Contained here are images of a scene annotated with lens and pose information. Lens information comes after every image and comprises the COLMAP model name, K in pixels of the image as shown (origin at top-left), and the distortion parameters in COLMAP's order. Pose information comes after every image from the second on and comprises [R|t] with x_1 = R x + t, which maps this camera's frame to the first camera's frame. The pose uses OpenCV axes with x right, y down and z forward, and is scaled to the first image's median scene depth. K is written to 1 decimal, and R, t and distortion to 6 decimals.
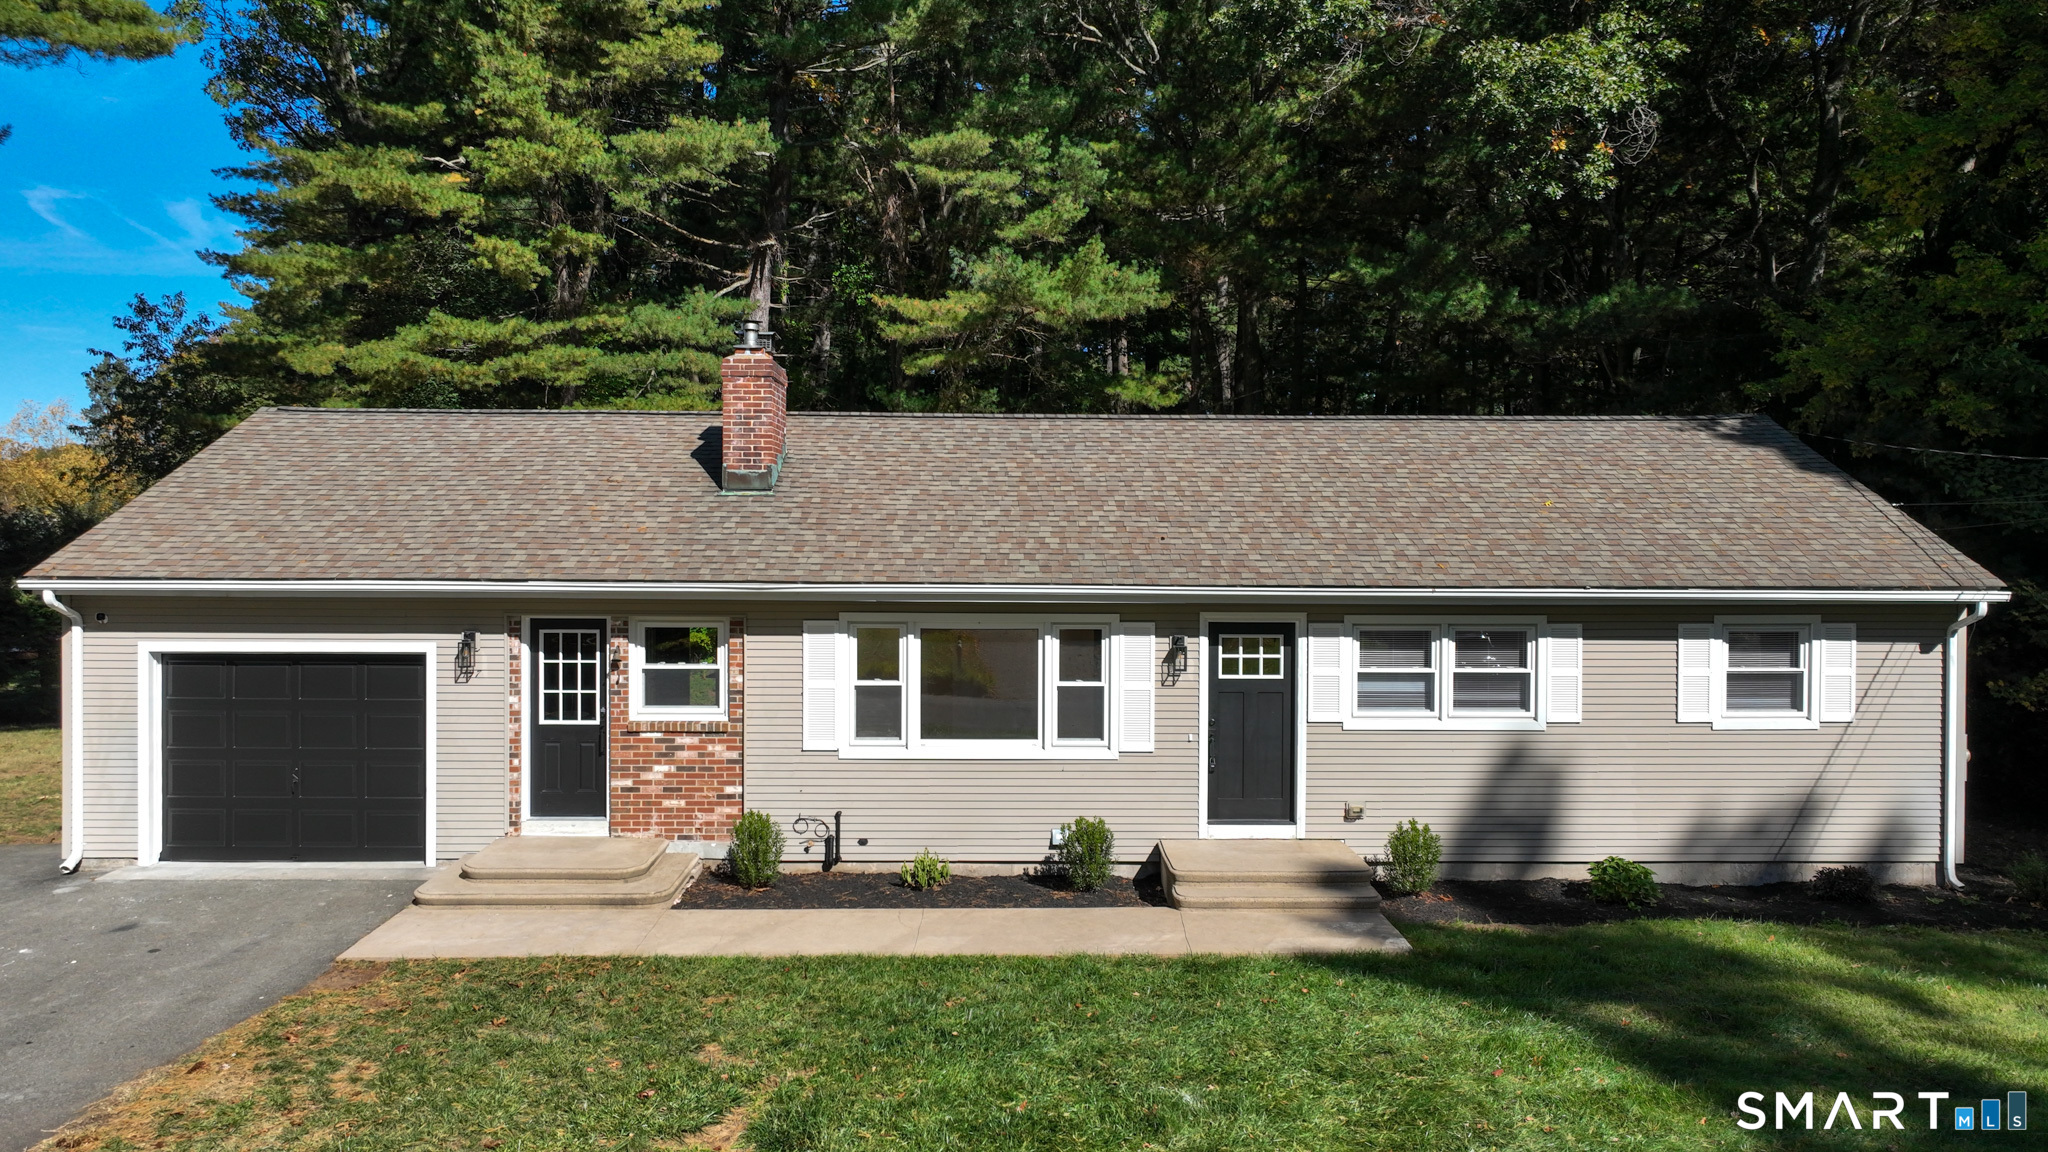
lens RADIAL K [[1442.7, 0, 1024.0], [0, 1442.7, 576.0], [0, 0, 1]] dist [-0.002463, 0.003722]
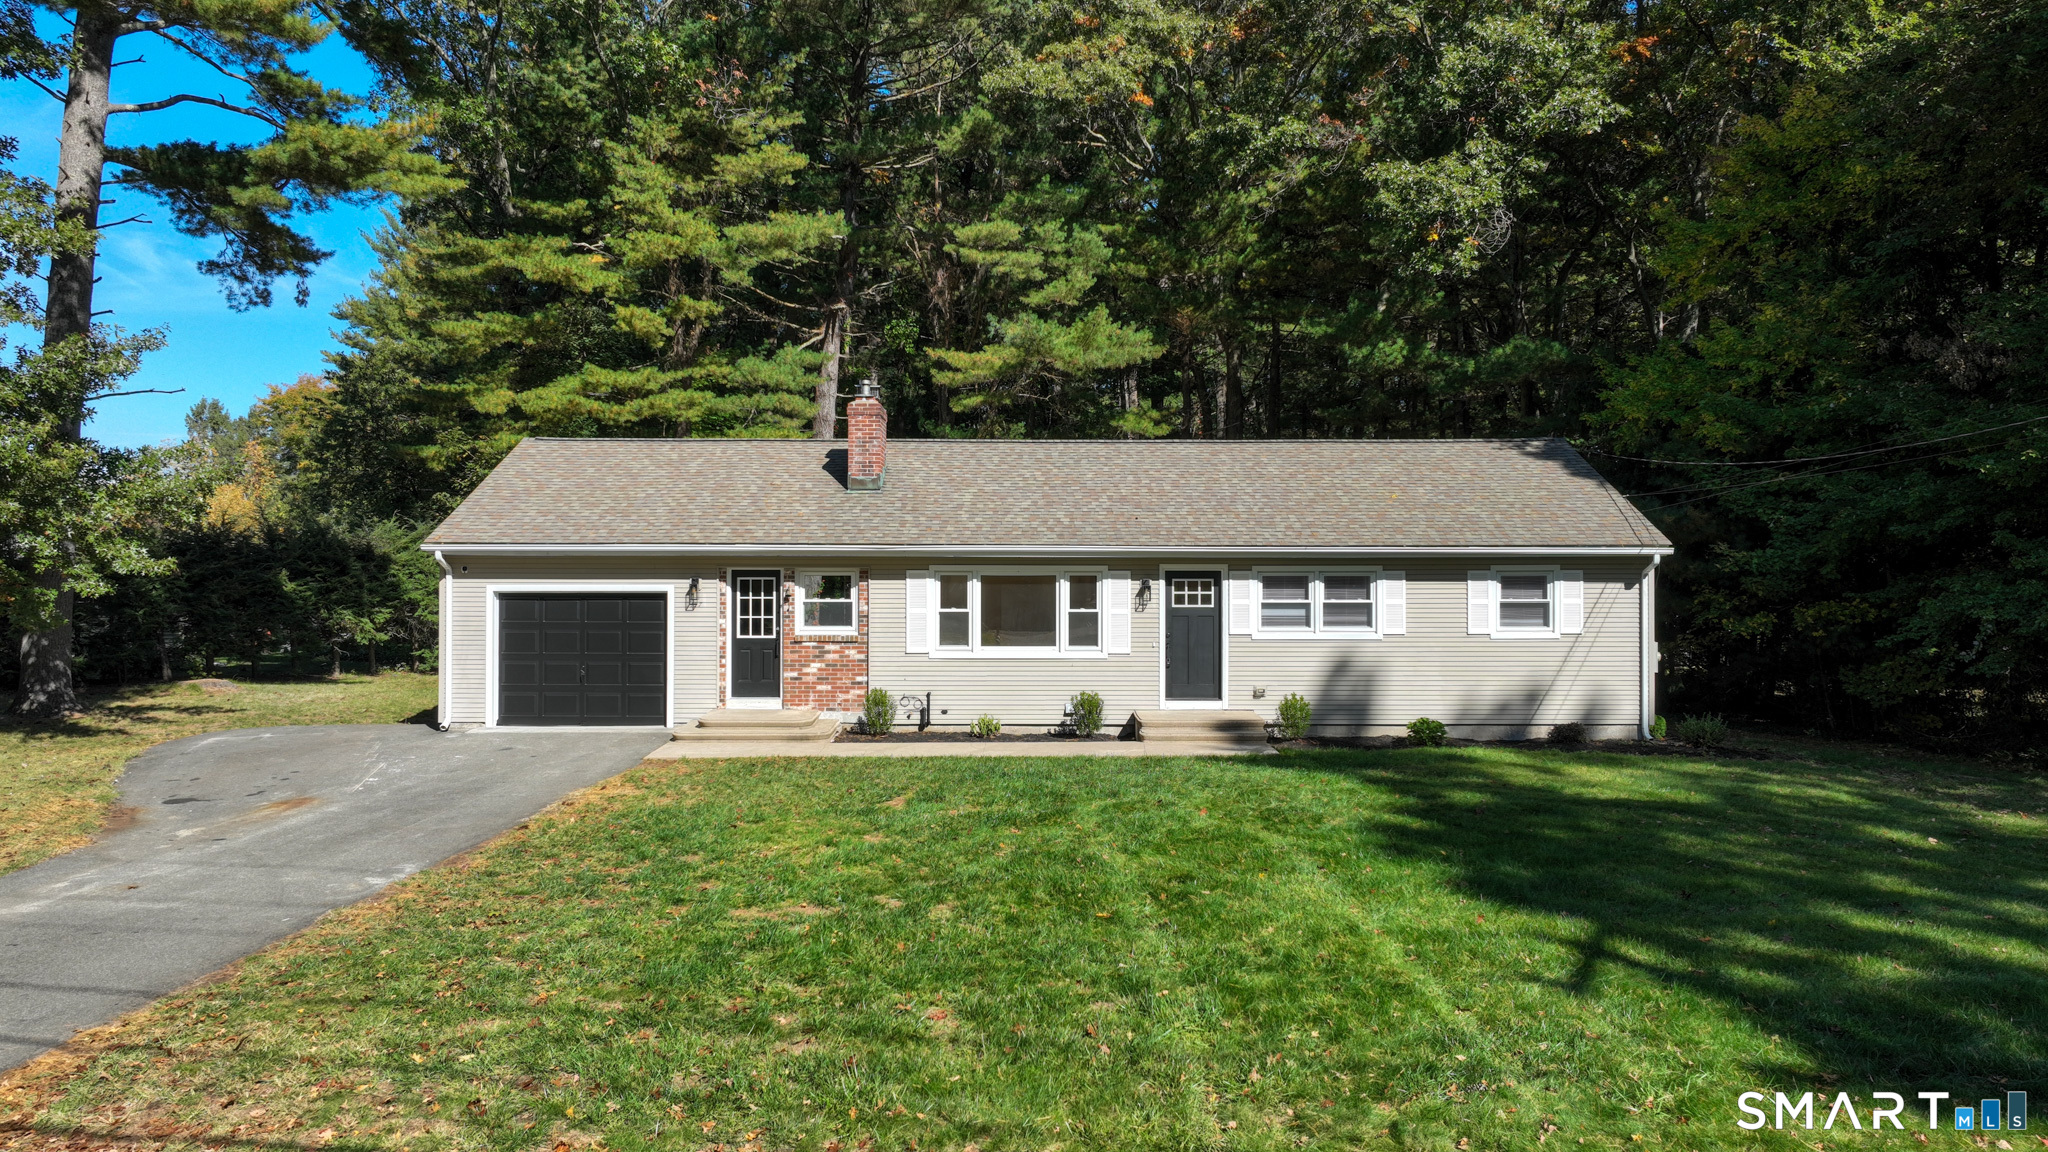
lens RADIAL K [[1442.7, 0, 1024.0], [0, 1442.7, 576.0], [0, 0, 1]] dist [-0.002463, 0.003722]
pose [[0.999880, -0.003618, -0.015030, -0.001278], [0.003272, 0.999732, -0.022938, 0.068544], [0.015109, 0.022886, 0.999624, -0.528811]]
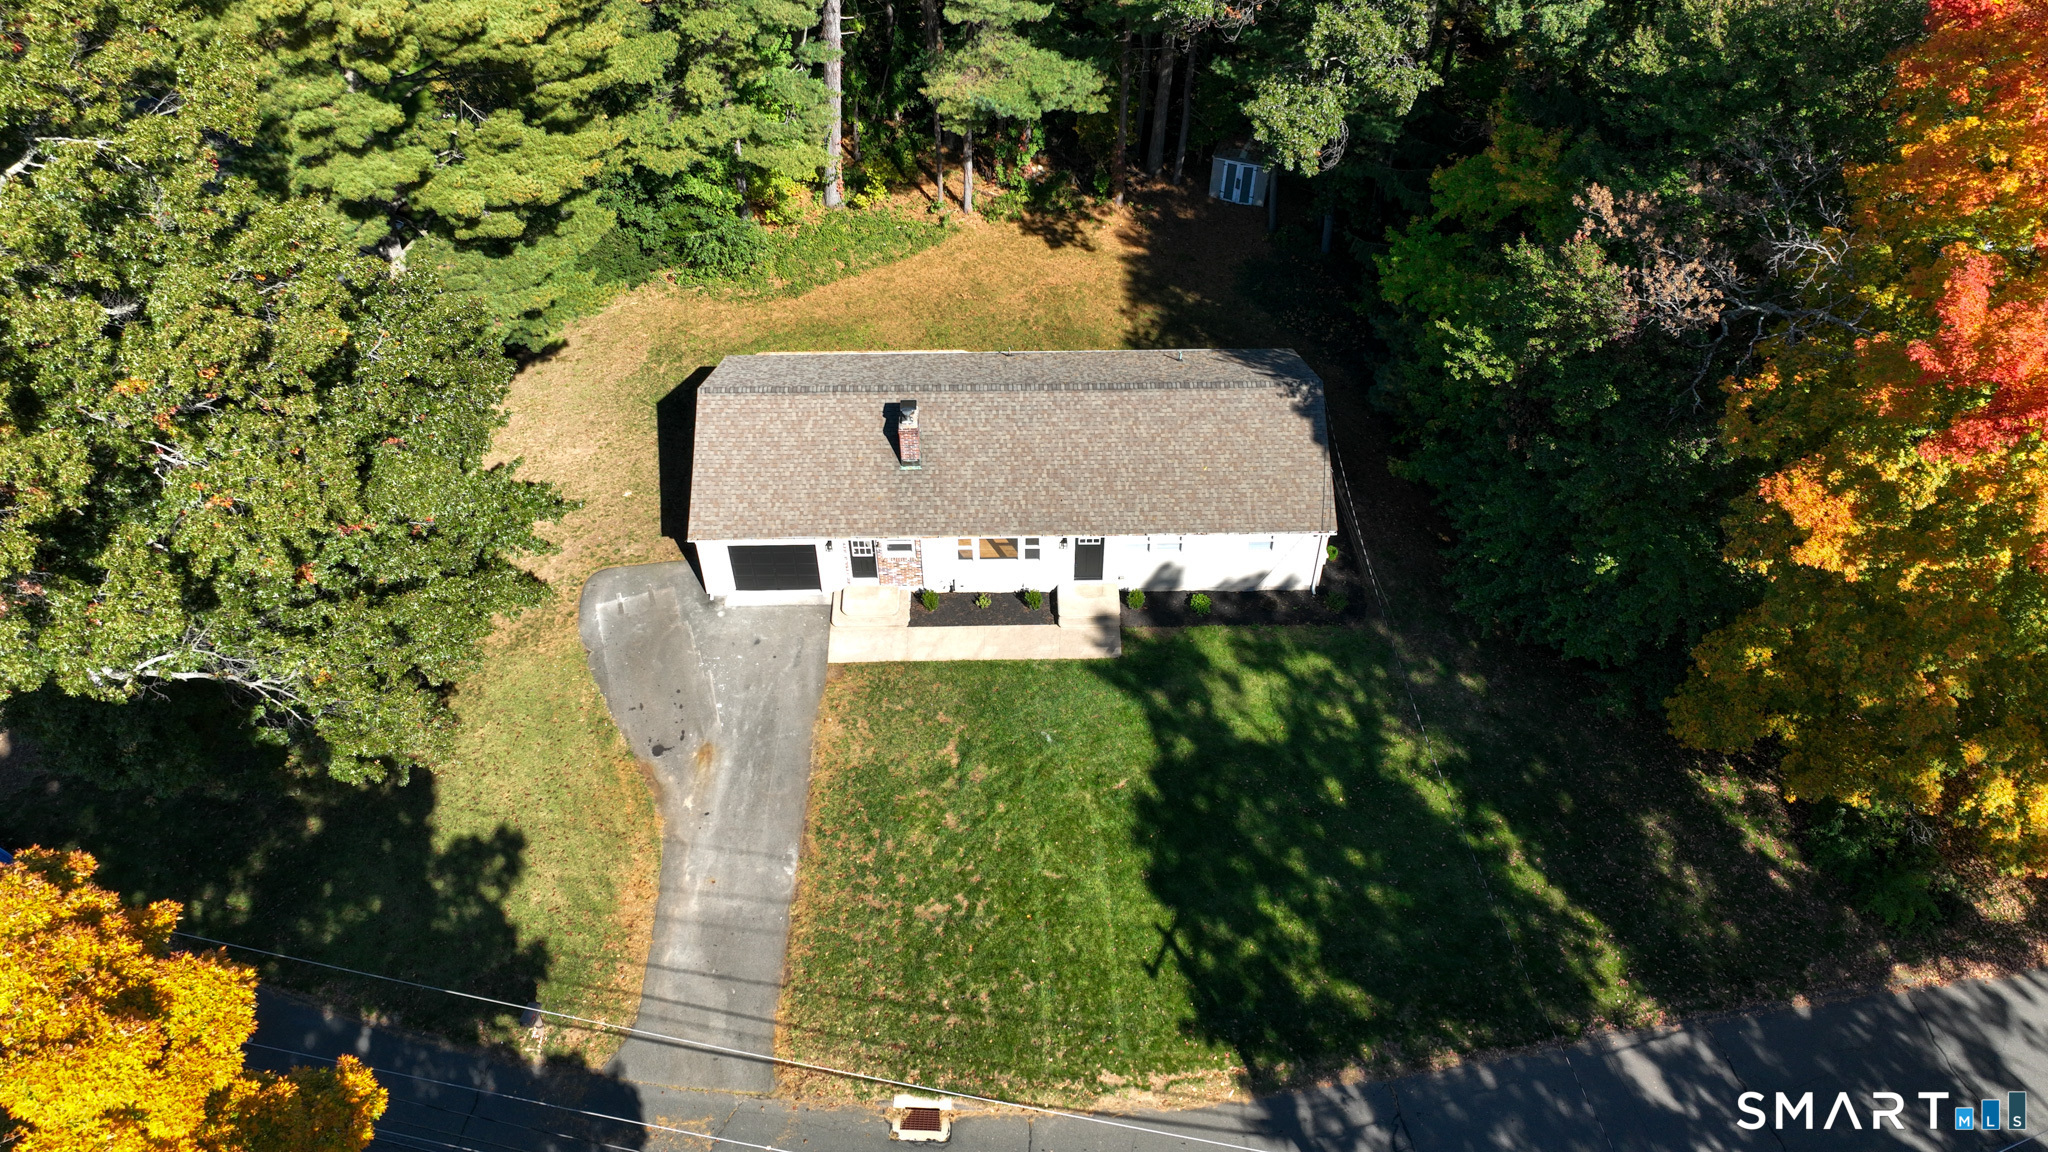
lens RADIAL K [[1442.7, 0, 1024.0], [0, 1442.7, 576.0], [0, 0, 1]] dist [-0.002463, 0.003722]
pose [[0.999960, -0.006961, -0.005676, 0.035621], [0.008958, 0.727385, 0.686171, -1.822599], [-0.000648, -0.686194, 0.727419, -1.150684]]
